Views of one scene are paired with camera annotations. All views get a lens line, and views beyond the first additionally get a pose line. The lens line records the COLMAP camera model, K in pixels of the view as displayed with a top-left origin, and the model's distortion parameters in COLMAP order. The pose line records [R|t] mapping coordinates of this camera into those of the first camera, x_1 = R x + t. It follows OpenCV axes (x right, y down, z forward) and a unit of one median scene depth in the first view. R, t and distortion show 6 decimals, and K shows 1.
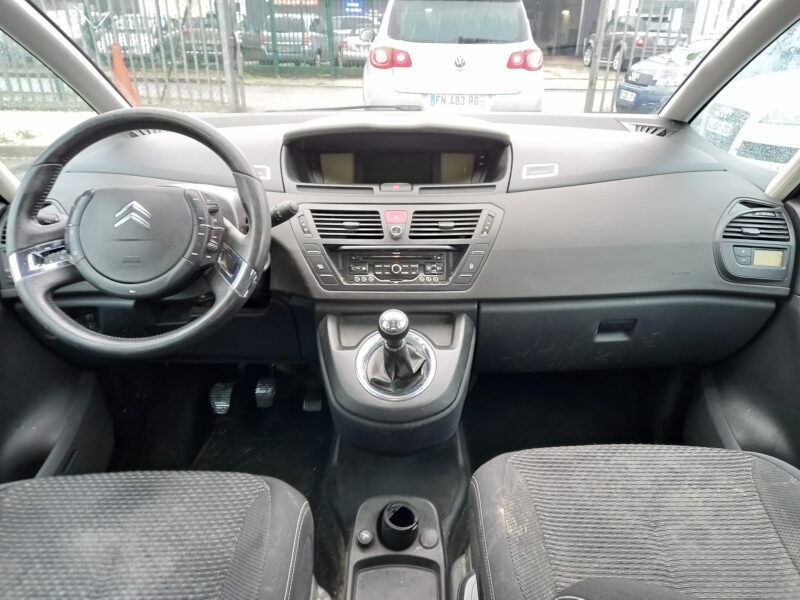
lens RADIAL K [[565.4, 0, 407.5], [0, 565.4, 298.5], [0, 0, 1]] dist [0.068649, -0.067874]
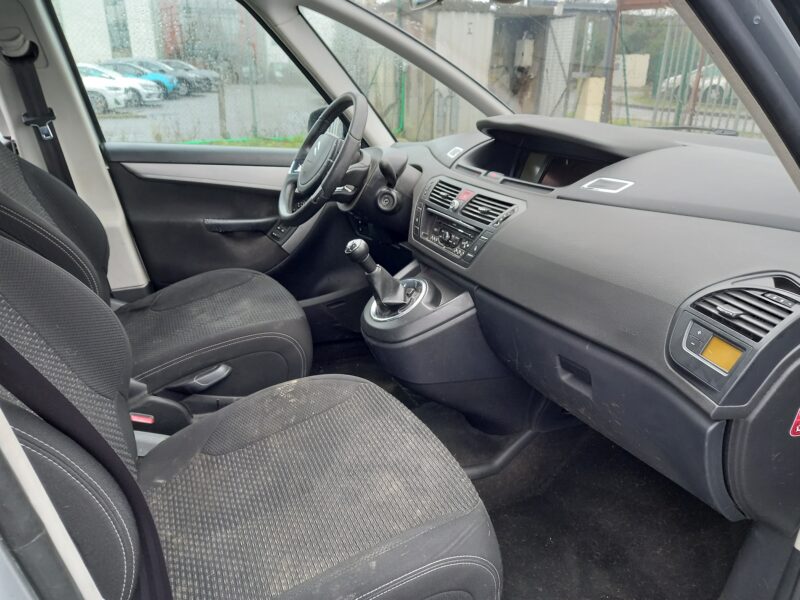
lens RADIAL K [[565.4, 0, 407.5], [0, 565.4, 298.5], [0, 0, 1]] dist [0.068649, -0.067874]
pose [[0.417763, 0.330283, -0.846396, 0.991463], [-0.392979, 0.905621, 0.159429, -0.089706], [0.819171, 0.266013, 0.508129, 0.355753]]
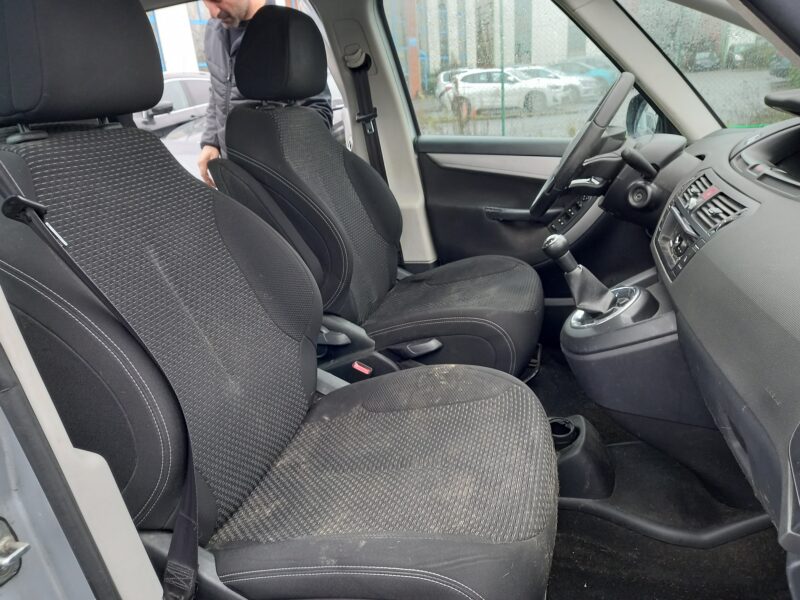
lens RADIAL K [[565.4, 0, 407.5], [0, 565.4, 298.5], [0, 0, 1]] dist [0.068649, -0.067874]
pose [[-0.243873, 0.356388, -0.901950, 1.007955], [-0.348226, 0.835829, 0.424417, -0.225573], [0.905132, 0.417586, -0.079733, 0.694852]]
